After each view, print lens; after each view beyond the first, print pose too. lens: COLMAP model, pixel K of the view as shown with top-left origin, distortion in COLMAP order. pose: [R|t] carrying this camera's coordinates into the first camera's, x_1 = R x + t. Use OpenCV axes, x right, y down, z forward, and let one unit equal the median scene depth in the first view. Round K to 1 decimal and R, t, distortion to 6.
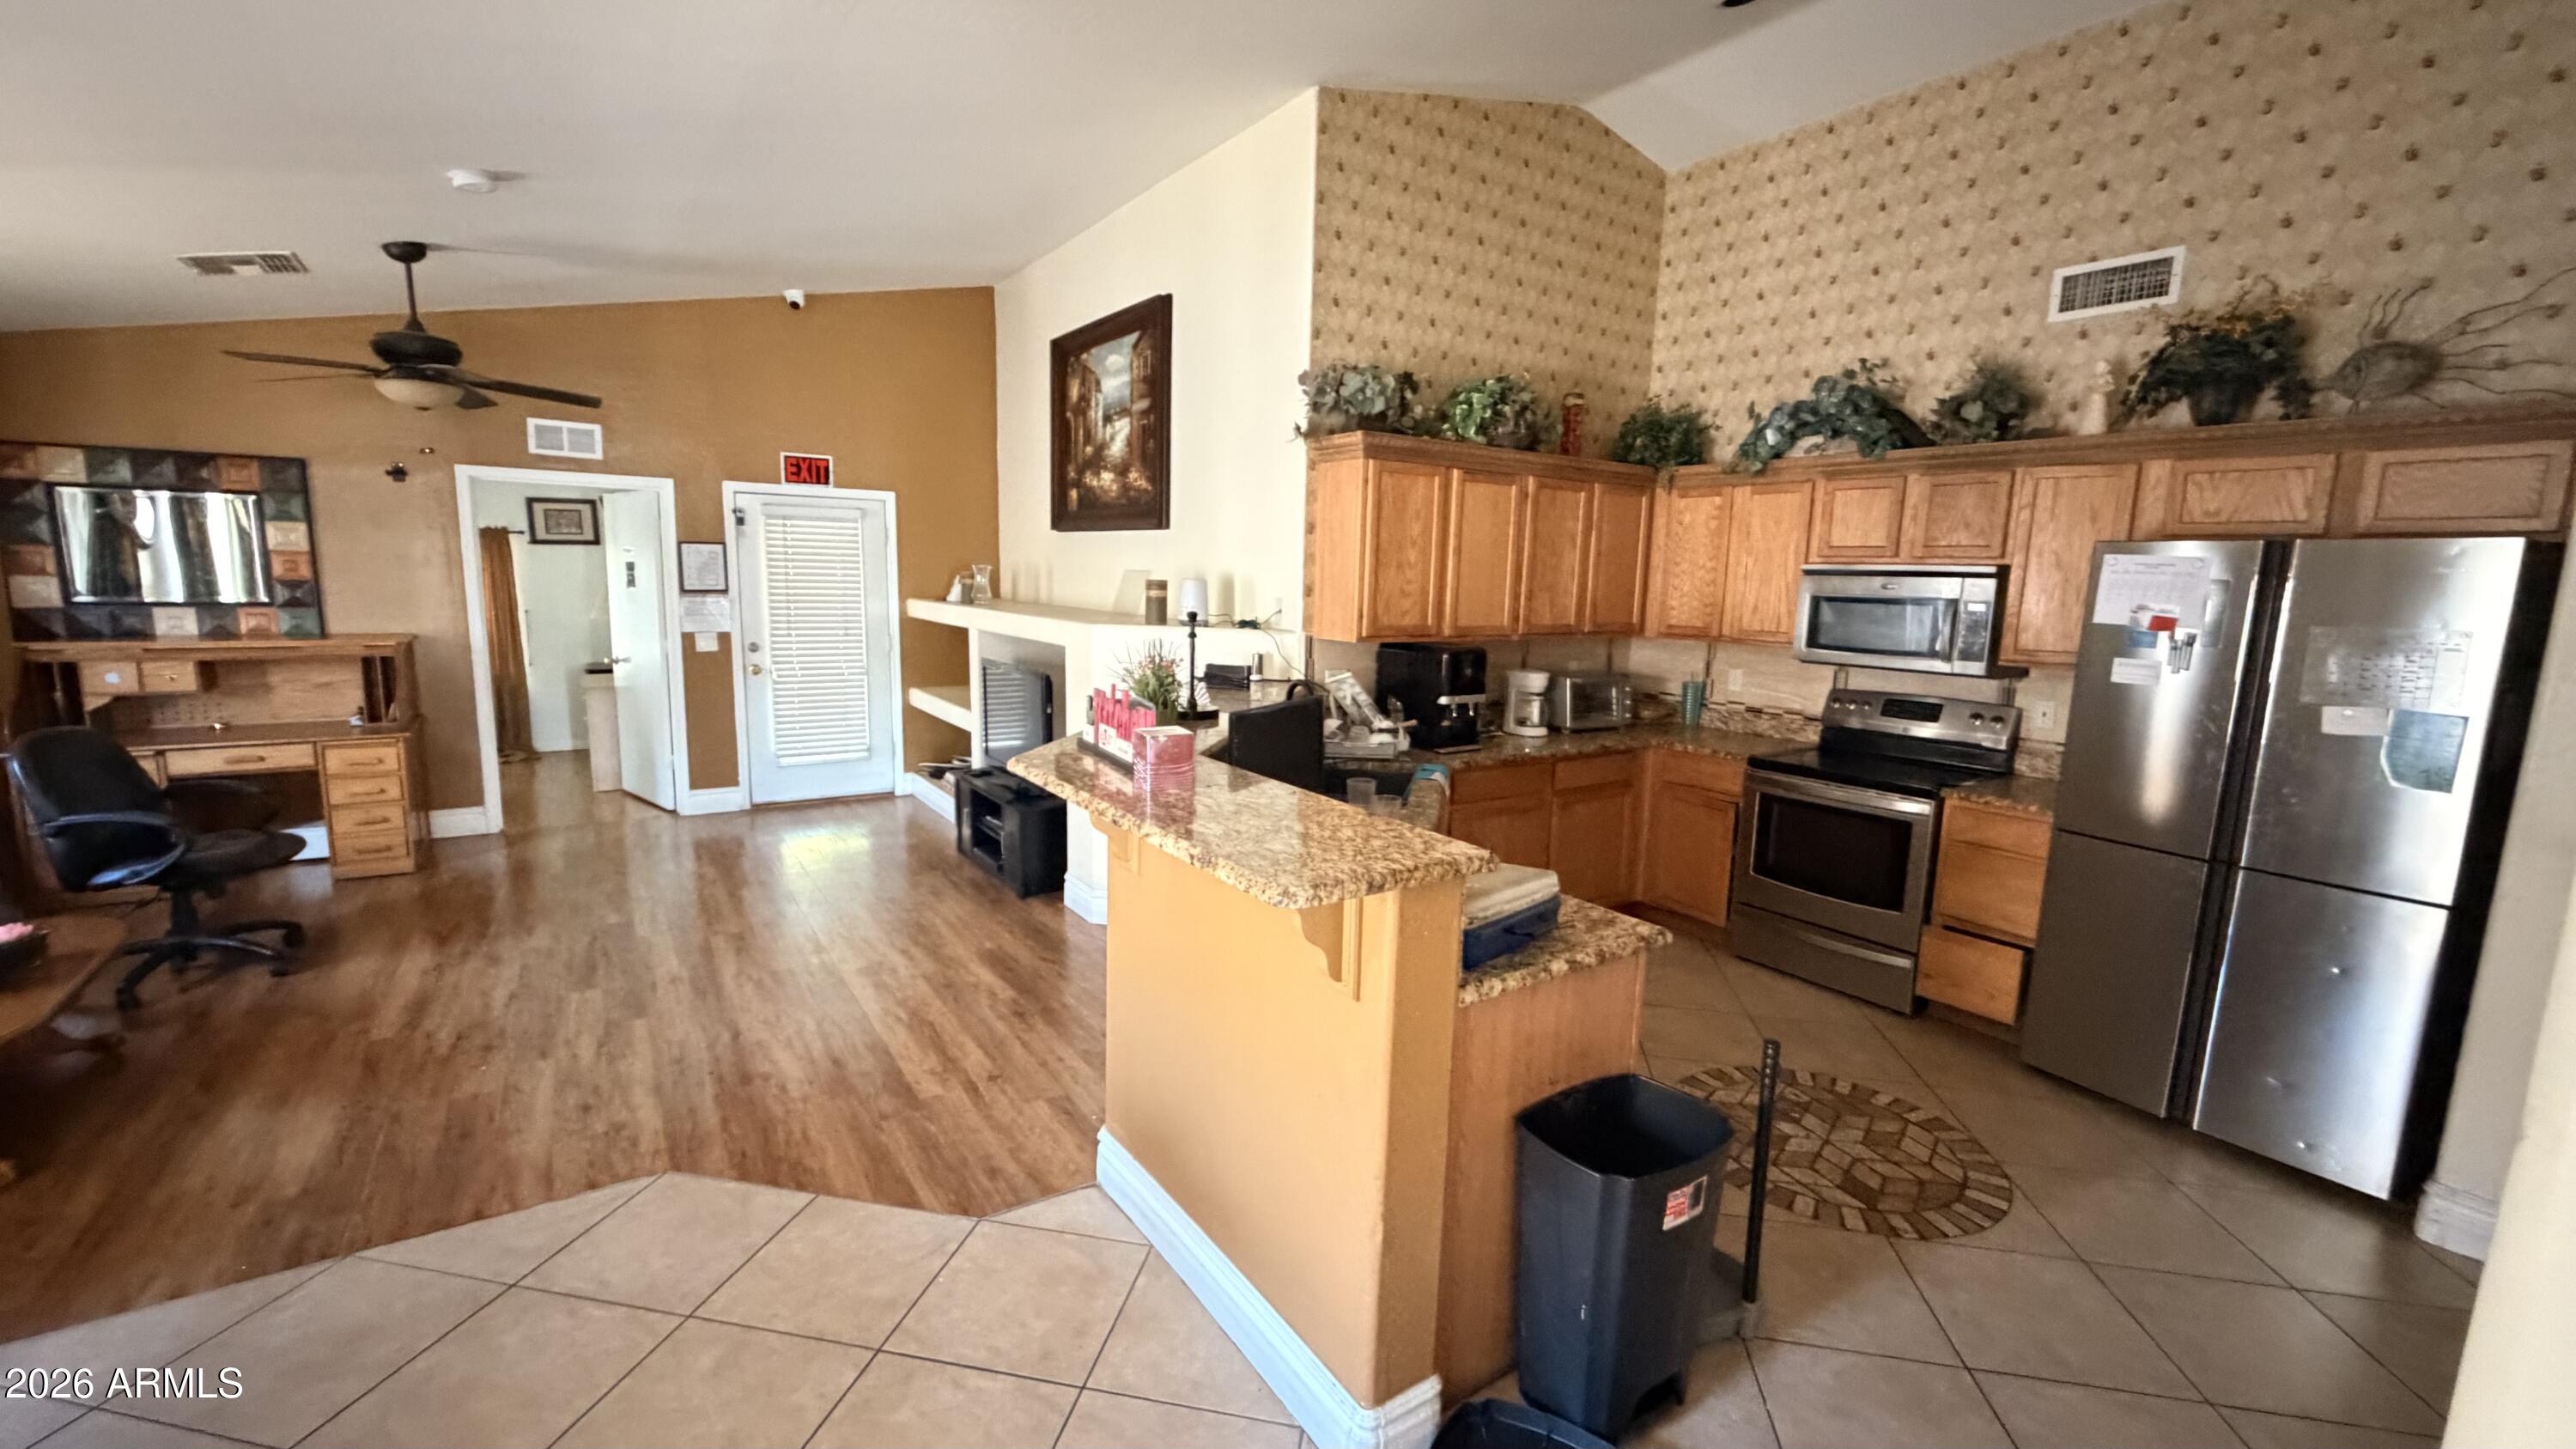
lens RADIAL K [[1027.4, 0, 1287.3], [0, 1027.4, 729.7], [0, 0, 1]] dist [0.001272, -0.000917]
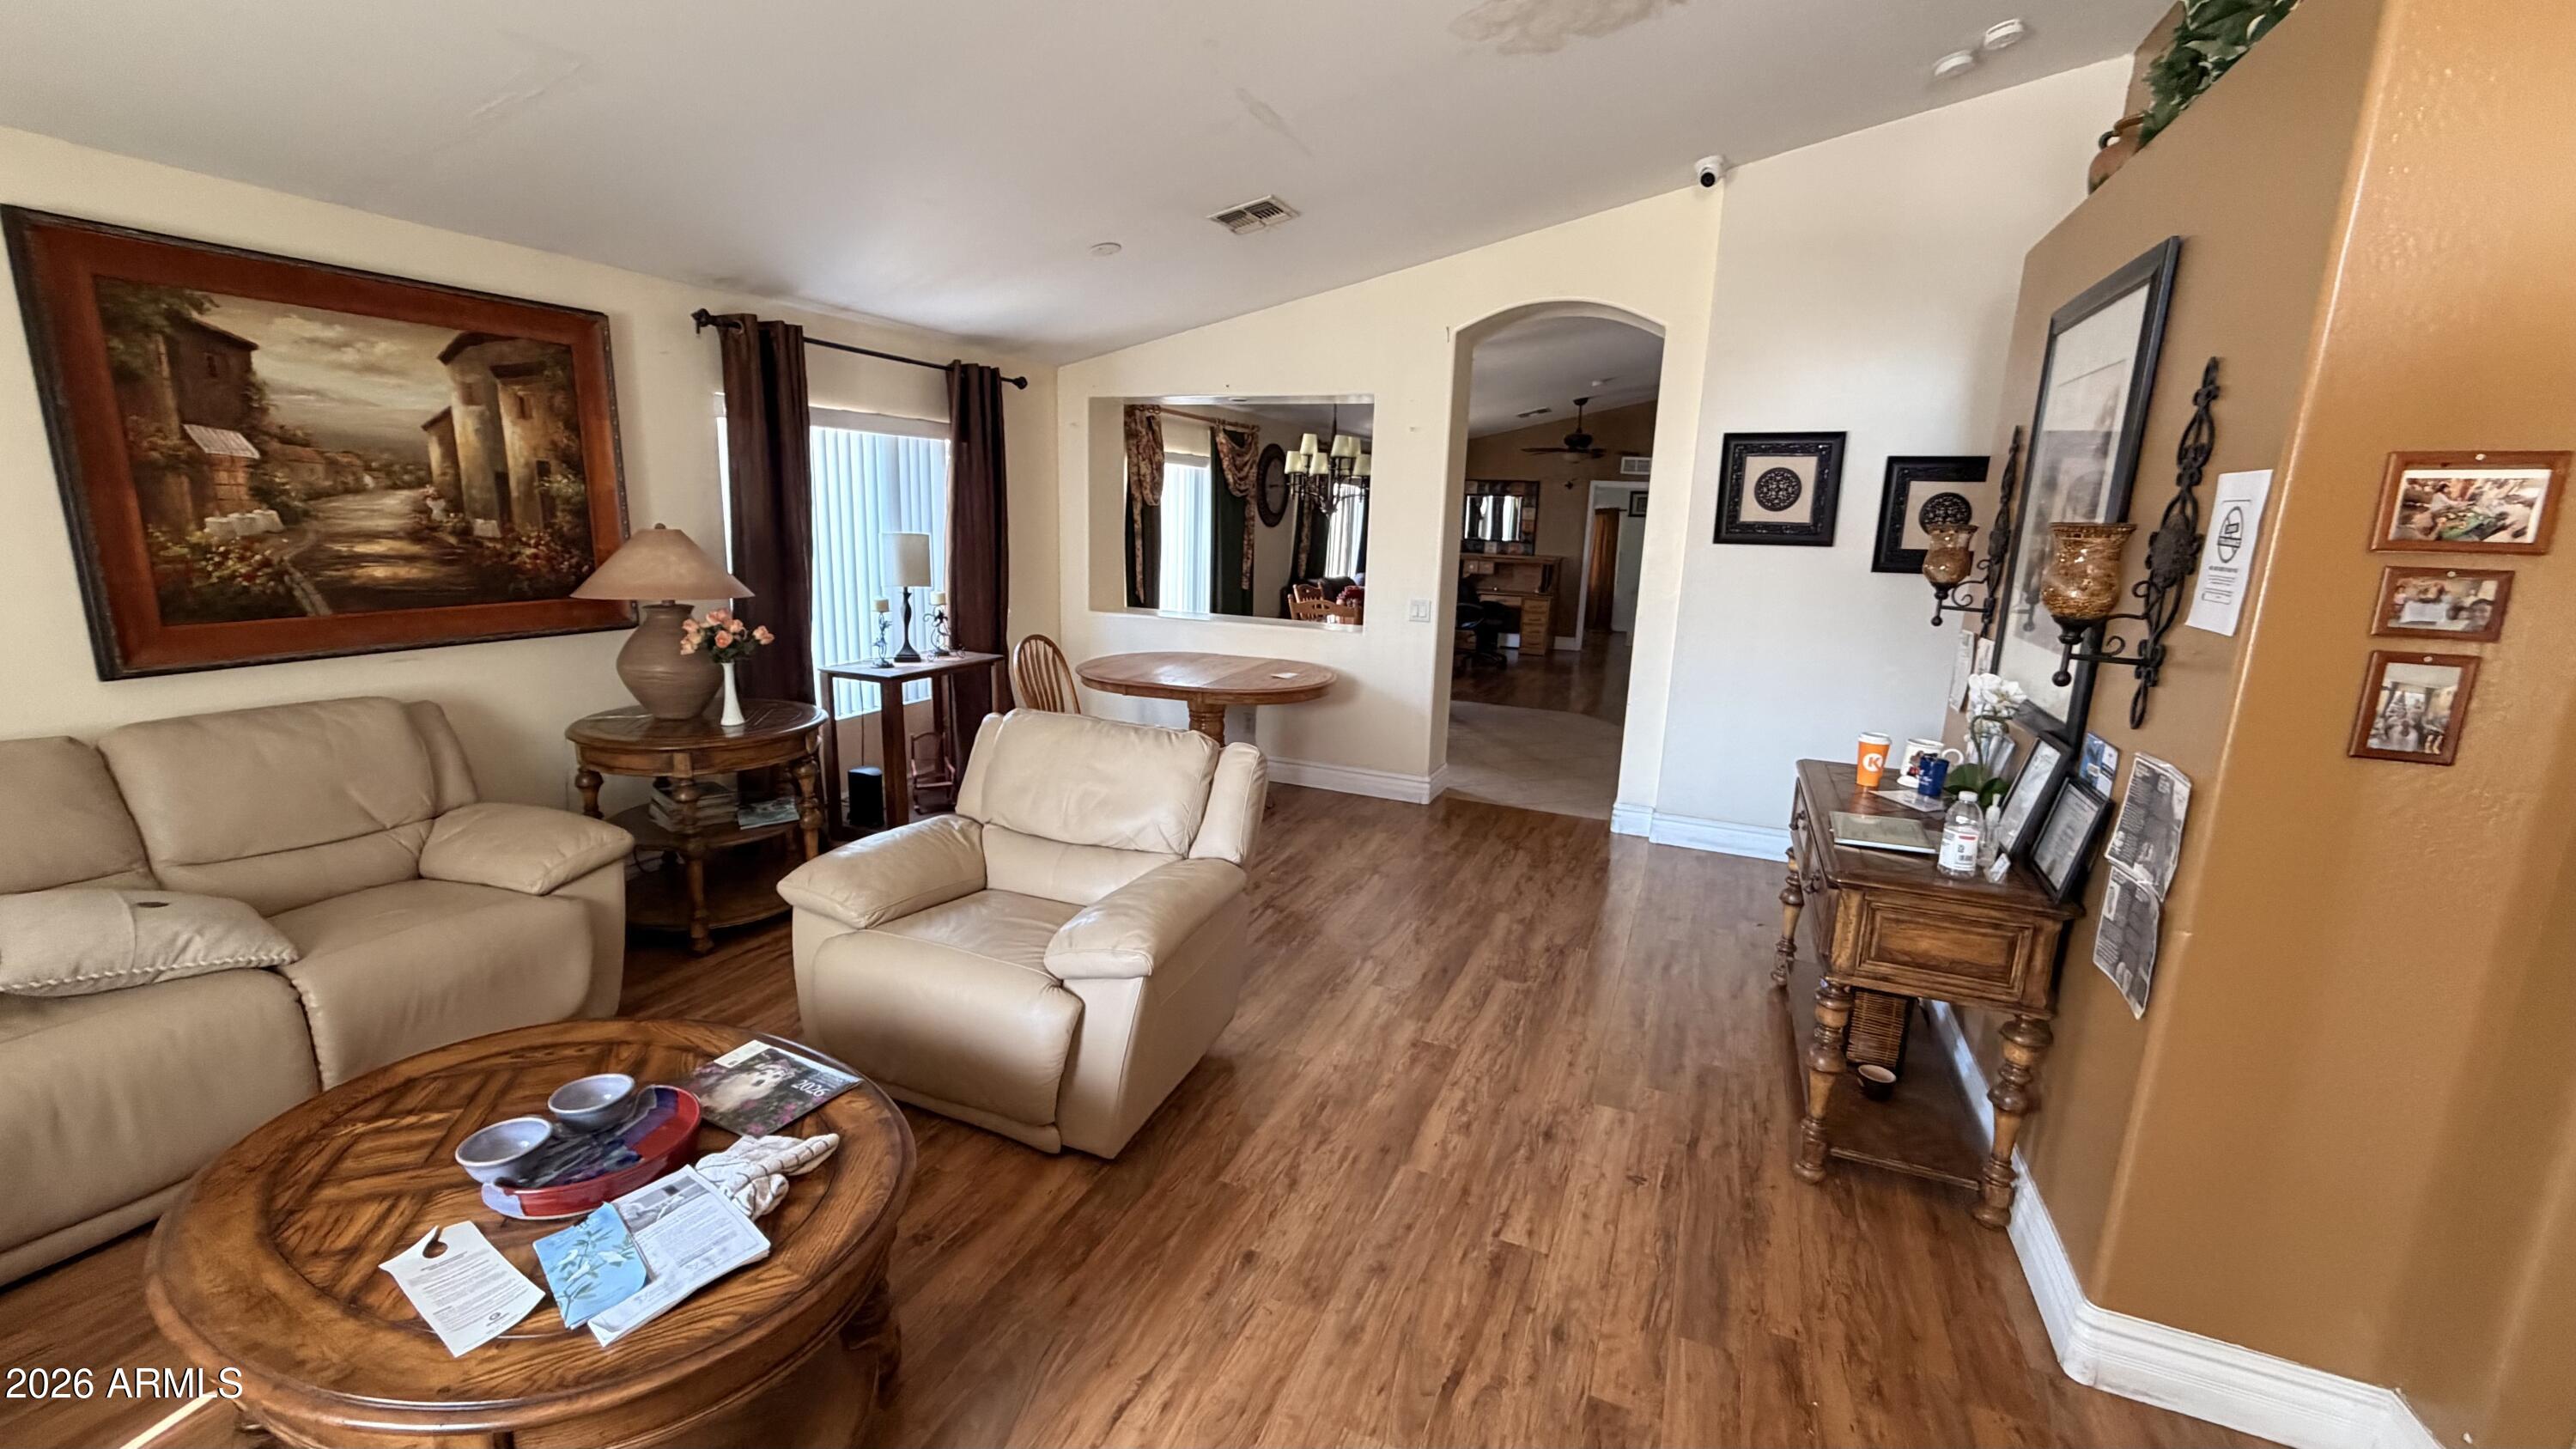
lens RADIAL K [[1027.4, 0, 1290.7], [0, 1027.4, 724.4], [0, 0, 1]] dist [0.001272, -0.000917]
pose [[0.546556, 0.164105, -0.821186, 0.866186], [-0.147484, 0.984146, 0.098510, 0.158850], [0.824333, 0.067270, 0.562094, -0.867067]]
